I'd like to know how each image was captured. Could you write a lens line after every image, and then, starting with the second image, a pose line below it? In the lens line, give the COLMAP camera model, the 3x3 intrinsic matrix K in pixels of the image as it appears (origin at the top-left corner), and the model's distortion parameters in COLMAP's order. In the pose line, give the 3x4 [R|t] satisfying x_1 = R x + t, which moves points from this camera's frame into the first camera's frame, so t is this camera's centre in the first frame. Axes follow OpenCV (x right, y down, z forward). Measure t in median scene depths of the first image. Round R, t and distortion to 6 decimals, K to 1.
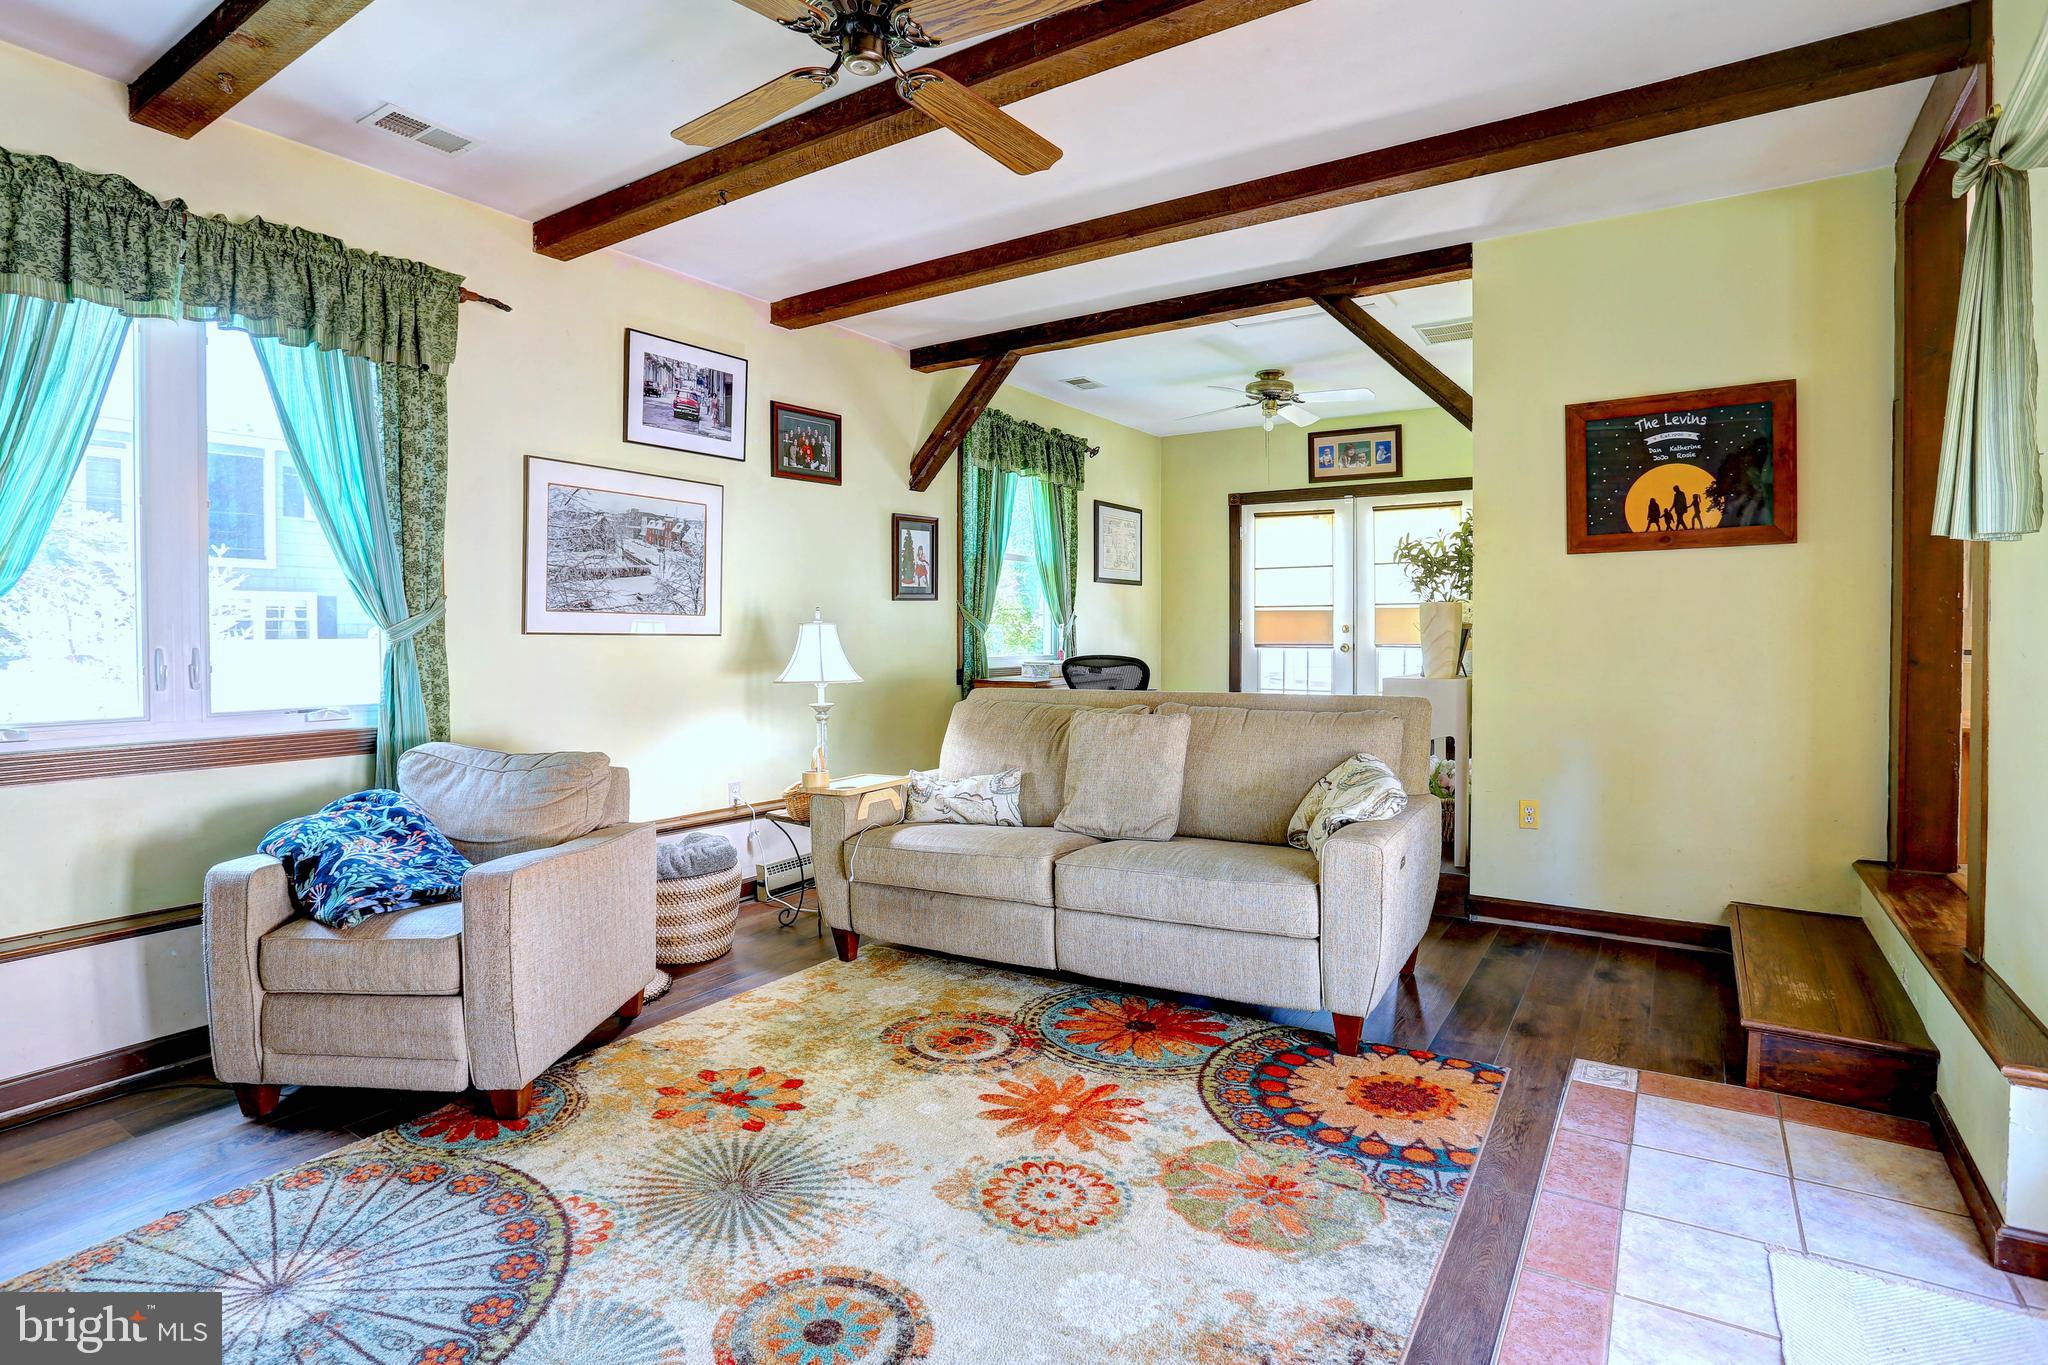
lens RADIAL K [[1028.5, 0, 1103.1], [0, 1028.5, 645.8], [0, 0, 1]] dist [-0.061494, 0.007917]
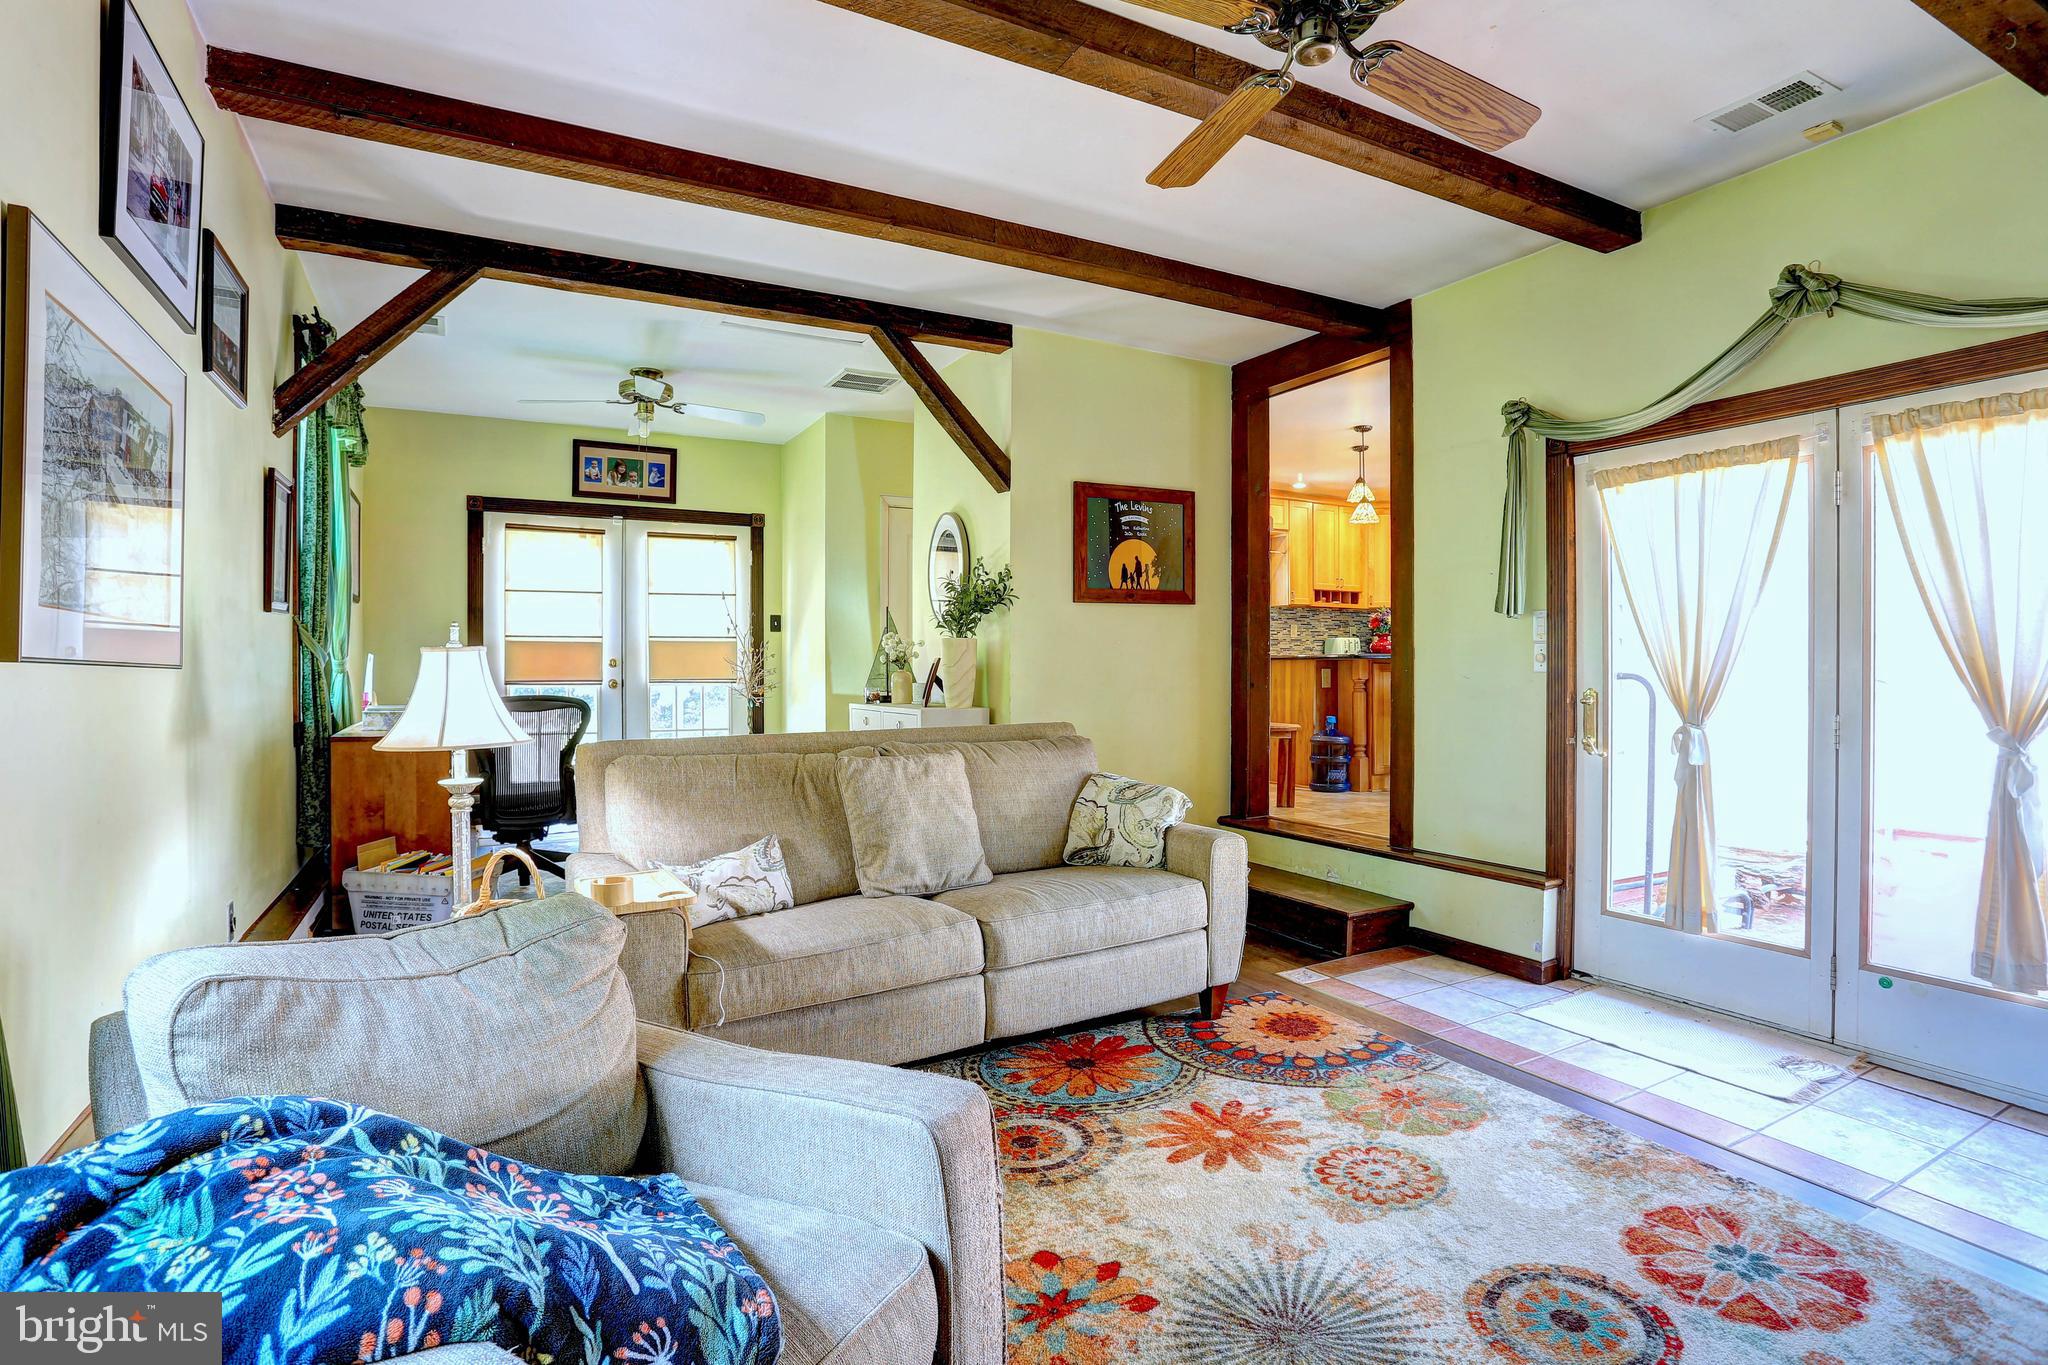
lens RADIAL K [[1028.5, 0, 1024.0], [0, 1028.5, 675.9], [0, 0, 1]] dist [-0.061494, 0.007917]
pose [[0.495697, -0.006624, 0.868471, -0.858017], [0.012315, 0.999924, 0.000597, -0.002866], [-0.868408, 0.010400, 0.495740, 0.564433]]
